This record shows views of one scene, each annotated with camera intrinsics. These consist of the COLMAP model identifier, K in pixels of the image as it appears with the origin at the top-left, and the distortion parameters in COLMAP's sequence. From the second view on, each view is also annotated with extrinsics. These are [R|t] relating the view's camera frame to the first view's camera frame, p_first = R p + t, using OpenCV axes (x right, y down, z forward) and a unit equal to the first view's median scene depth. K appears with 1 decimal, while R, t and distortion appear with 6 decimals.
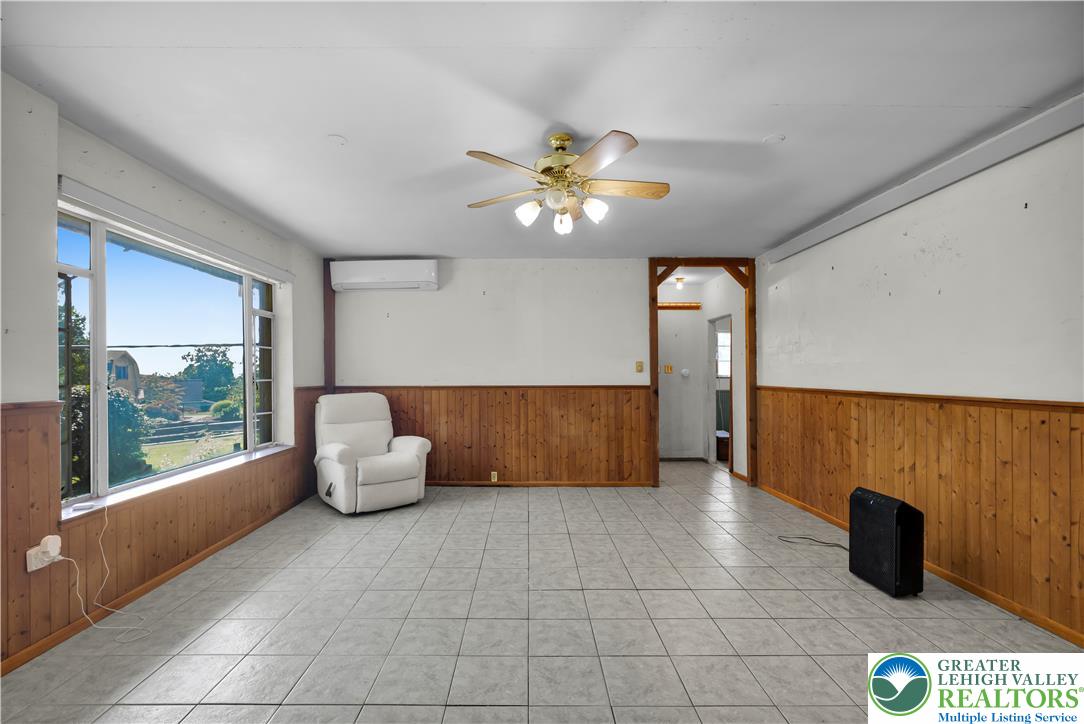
lens RADIAL K [[479.5, 0, 538.7], [0, 479.5, 363.9], [0, 0, 1]] dist [-0.000038, -0.000009]
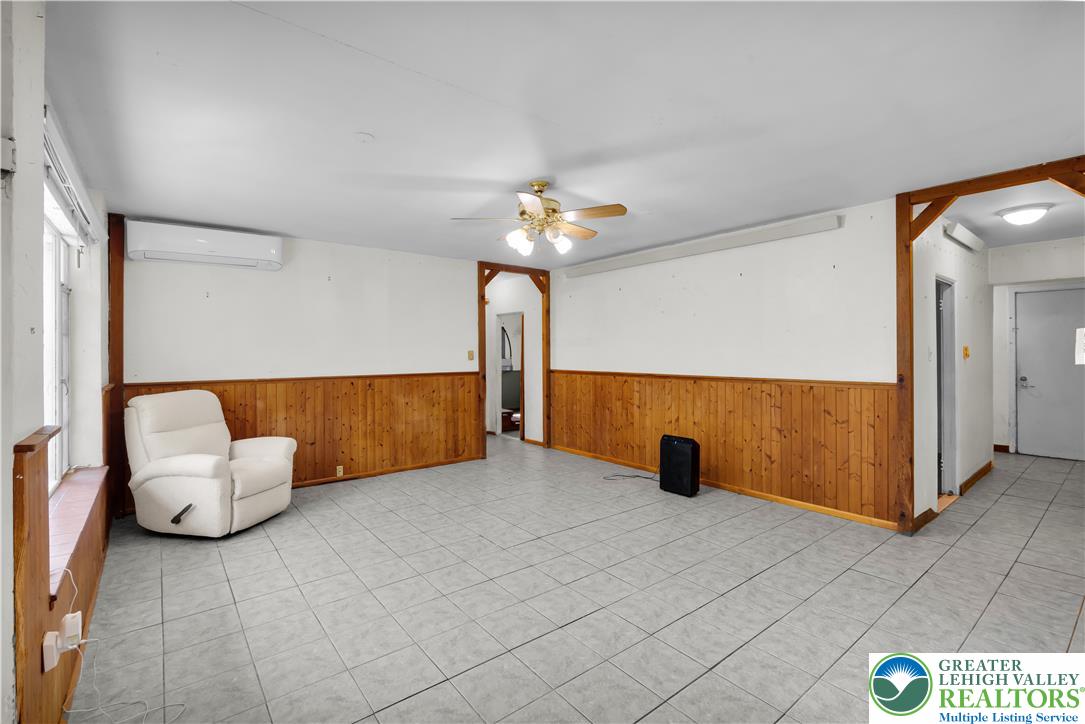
lens RADIAL K [[480.0, 0, 537.3], [0, 480.0, 339.3], [0, 0, 1]] dist [-0.000038, -0.000009]
pose [[0.788478, 0.015048, 0.614879, -0.426796], [-0.010548, 0.999884, -0.010944, -0.024680], [-0.614973, 0.002144, 0.788545, 0.000610]]
